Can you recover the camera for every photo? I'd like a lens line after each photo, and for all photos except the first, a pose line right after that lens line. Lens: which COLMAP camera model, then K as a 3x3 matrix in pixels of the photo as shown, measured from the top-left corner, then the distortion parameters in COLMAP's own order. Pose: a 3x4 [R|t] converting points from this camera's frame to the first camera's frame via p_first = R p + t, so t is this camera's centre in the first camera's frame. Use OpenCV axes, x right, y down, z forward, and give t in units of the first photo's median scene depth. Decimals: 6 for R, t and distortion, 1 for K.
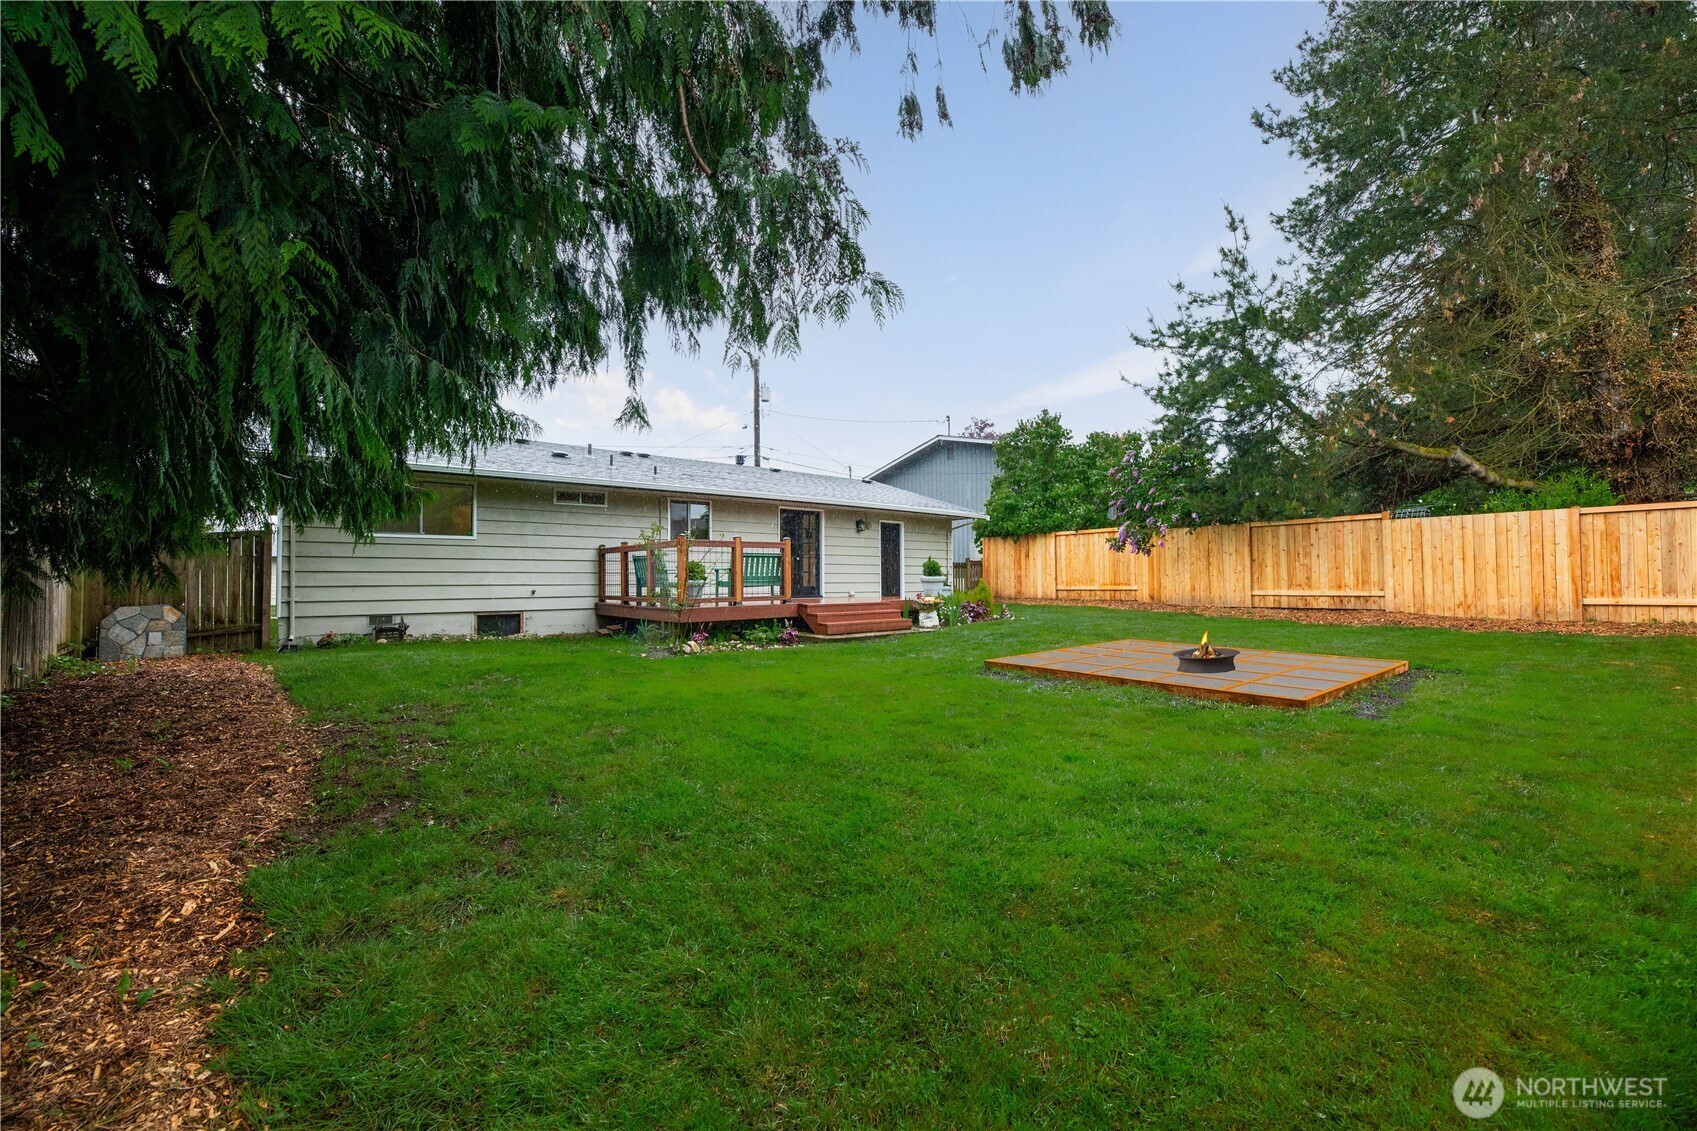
lens RADIAL K [[678.5, 0, 858.0], [0, 678.5, 566.5], [0, 0, 1]] dist [-0.000655, -0.000788]
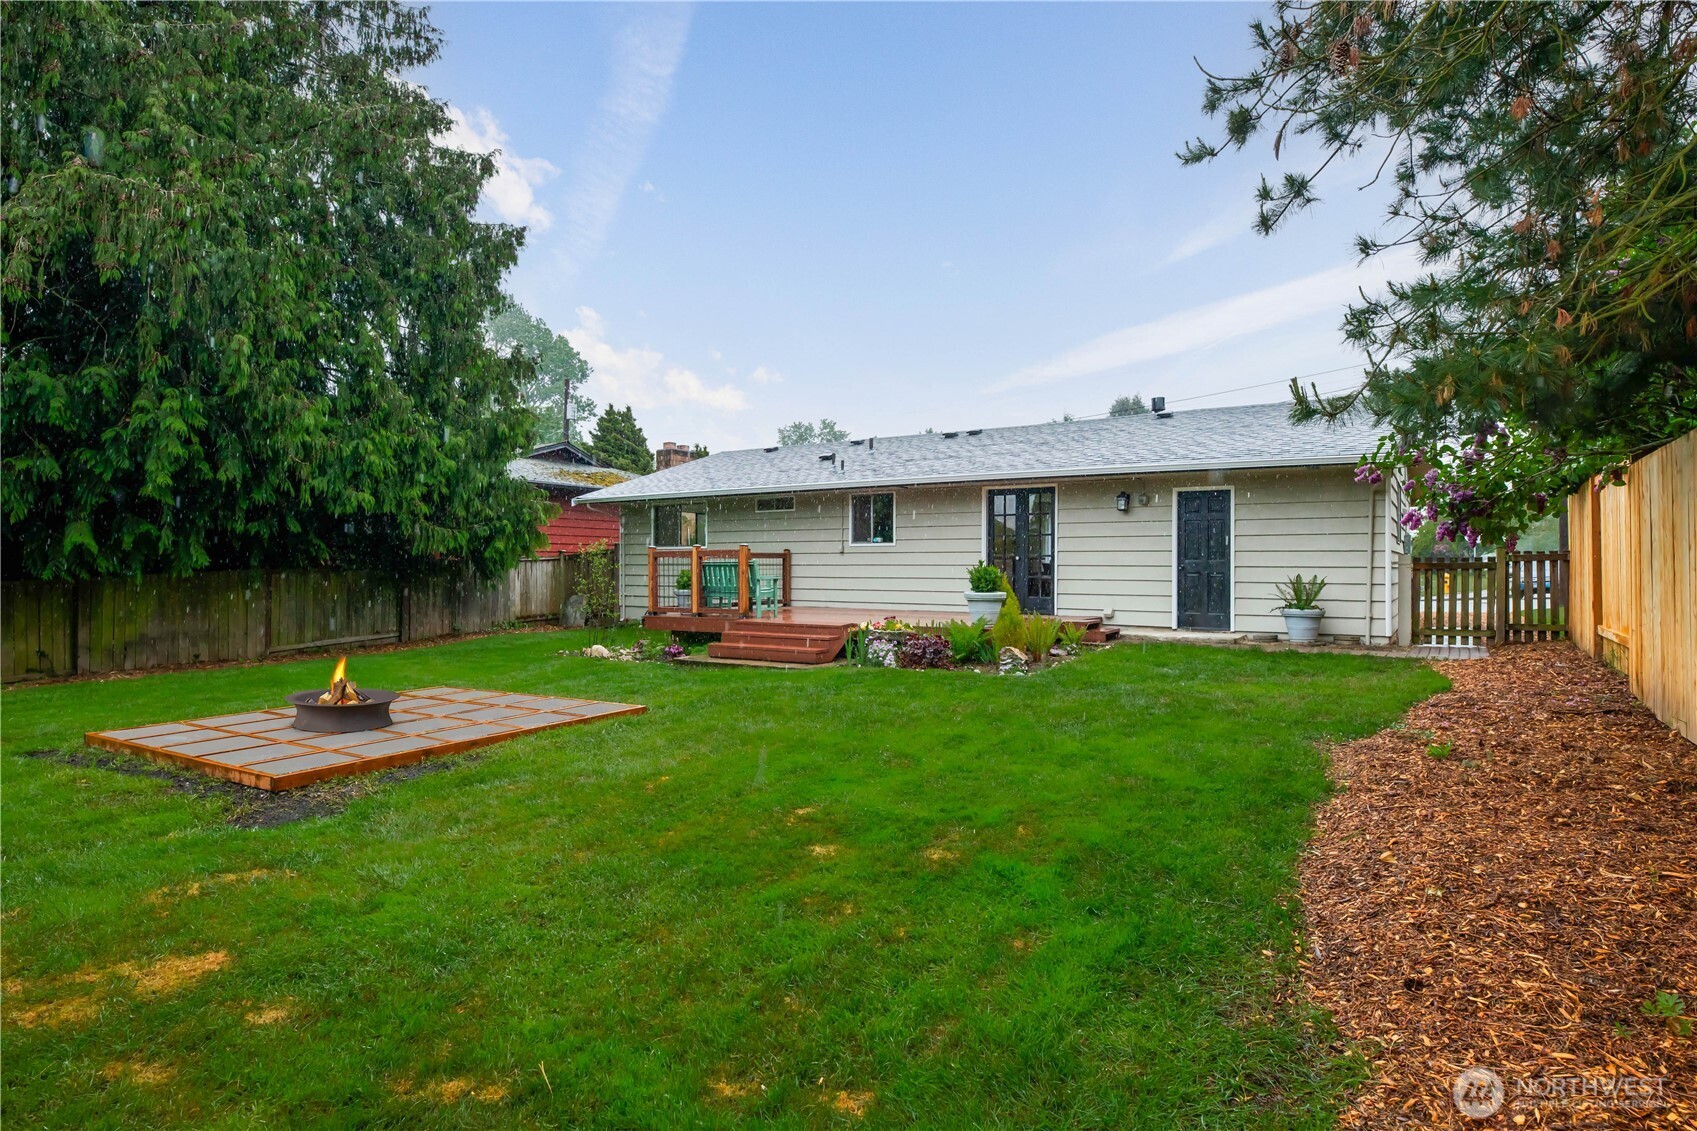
lens RADIAL K [[909.7, 0, 846.9], [0, 909.7, 561.7], [0, 0, 1]] dist [-0.001952, -0.000049]
pose [[0.293250, 0.003610, -0.956029, 0.749545], [0.018310, 0.999788, 0.009392, -0.019825], [0.955860, -0.020259, 0.293122, 0.548106]]
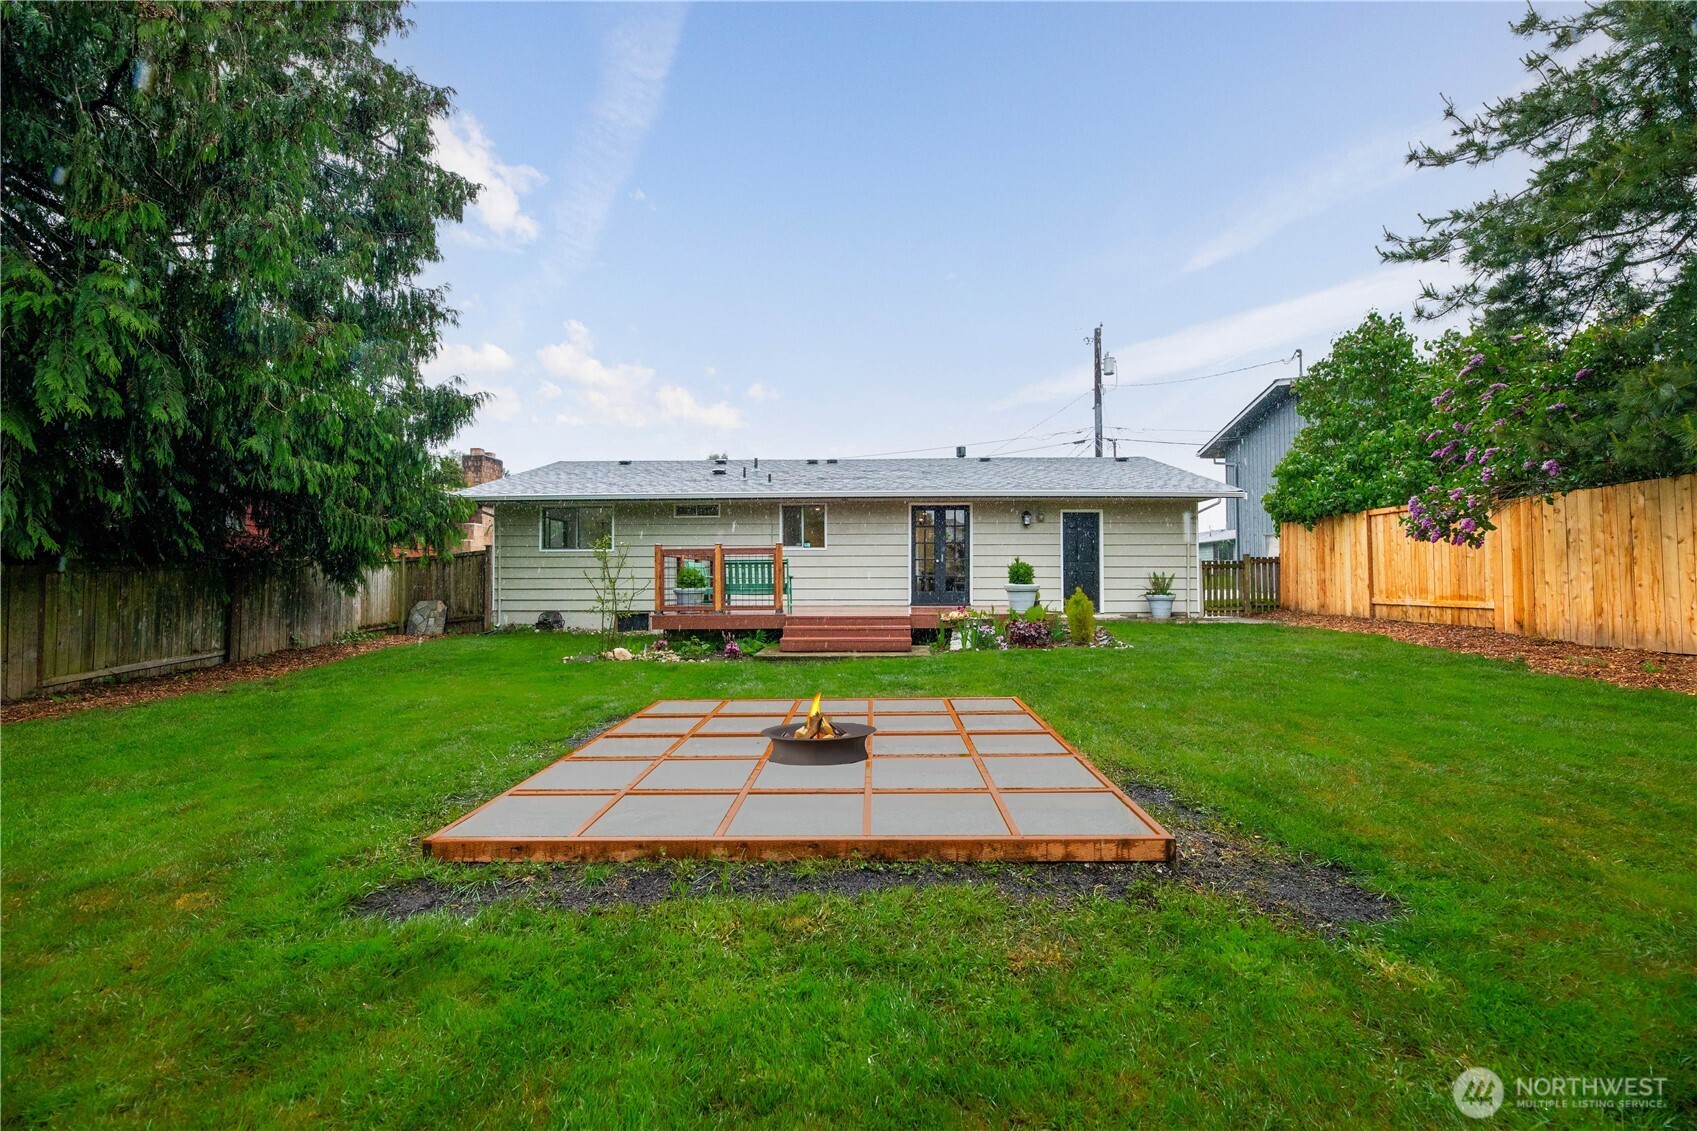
lens RADIAL K [[687.1, 0, 848.4], [0, 687.1, 561.5], [0, 0, 1]] dist [-0.000640, 0.000037]
pose [[0.746357, -0.012203, -0.665434, 0.412535], [0.011928, 0.999917, -0.004958, -0.007673], [0.665439, -0.004237, 0.746440, 0.255936]]
